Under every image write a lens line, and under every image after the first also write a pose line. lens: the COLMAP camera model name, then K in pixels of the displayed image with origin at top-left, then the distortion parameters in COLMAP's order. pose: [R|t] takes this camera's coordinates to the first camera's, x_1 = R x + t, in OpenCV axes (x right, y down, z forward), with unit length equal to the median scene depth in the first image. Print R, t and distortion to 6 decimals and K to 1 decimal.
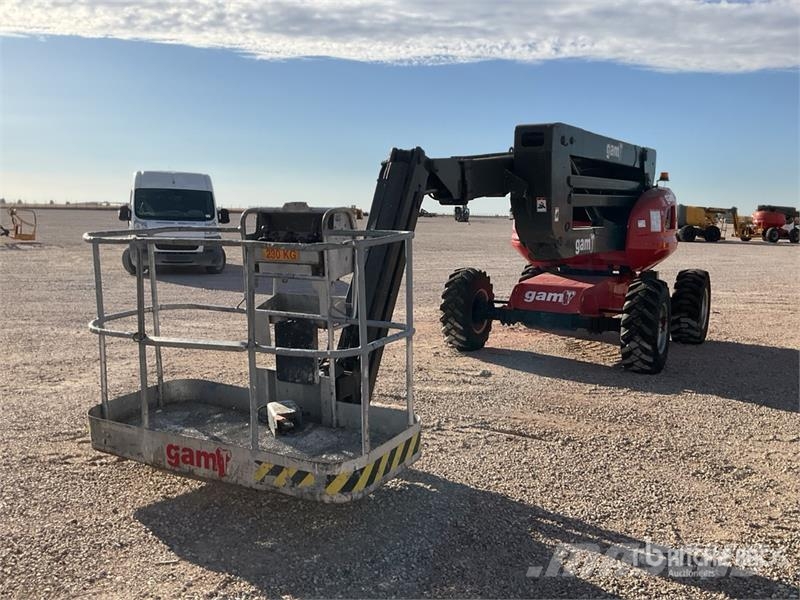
lens RADIAL K [[765.4, 0, 400.0], [0, 765.4, 300.0], [0, 0, 1]] dist [0.124265, -0.269678]
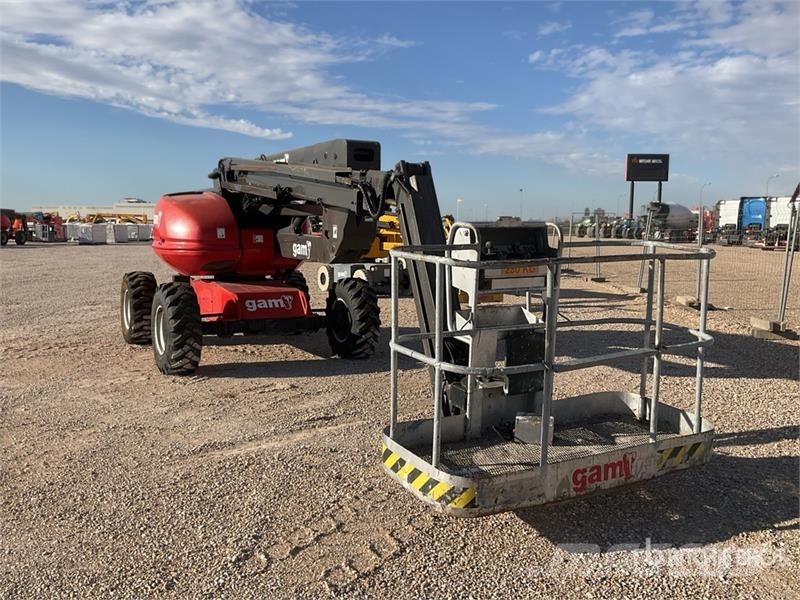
lens RADIAL K [[765.4, 0, 400.0], [0, 765.4, 300.0], [0, 0, 1]] dist [0.124265, -0.269678]
pose [[0.489531, -0.100677, 0.866154, -0.687587], [0.100900, 0.993180, 0.058415, -0.057886], [-0.866128, 0.058799, 0.496351, 0.394970]]
